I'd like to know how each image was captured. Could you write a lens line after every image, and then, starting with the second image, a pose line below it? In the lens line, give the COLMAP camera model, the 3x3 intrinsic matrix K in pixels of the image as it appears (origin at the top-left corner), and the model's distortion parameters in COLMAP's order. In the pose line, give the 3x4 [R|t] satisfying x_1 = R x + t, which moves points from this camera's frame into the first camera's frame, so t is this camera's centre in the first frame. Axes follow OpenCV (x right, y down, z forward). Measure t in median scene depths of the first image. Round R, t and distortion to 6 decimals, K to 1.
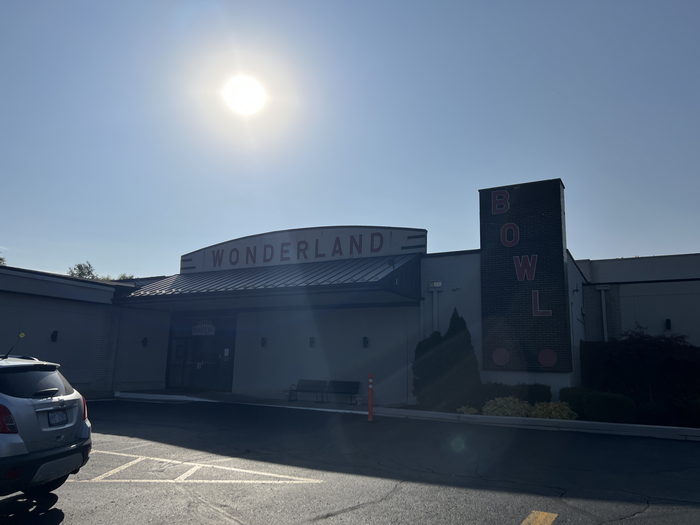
lens RADIAL K [[520.3, 0, 355.2], [0, 520.3, 262.4], [0, 0, 1]] dist [0.067882, -0.087271]
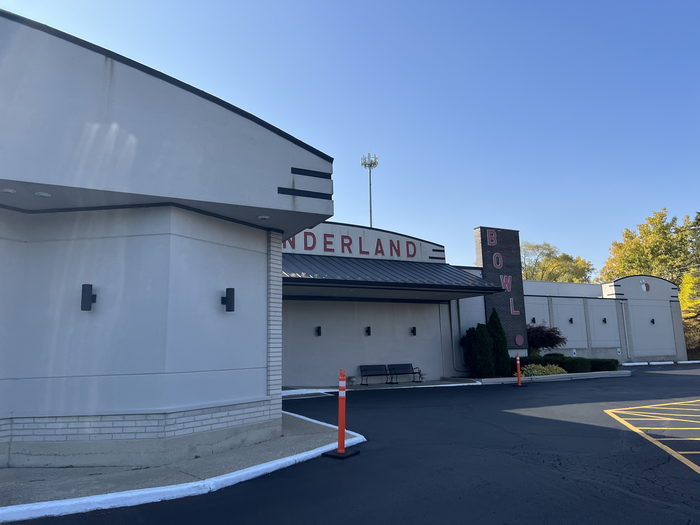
lens RADIAL K [[520.3, 0, 355.2], [0, 520.3, 262.4], [0, 0, 1]] dist [0.067882, -0.087271]
pose [[0.552047, 0.106485, 0.826986, -1.153517], [-0.120897, 0.991553, -0.046971, 0.071832], [-0.825002, -0.074050, 0.560257, 0.469828]]
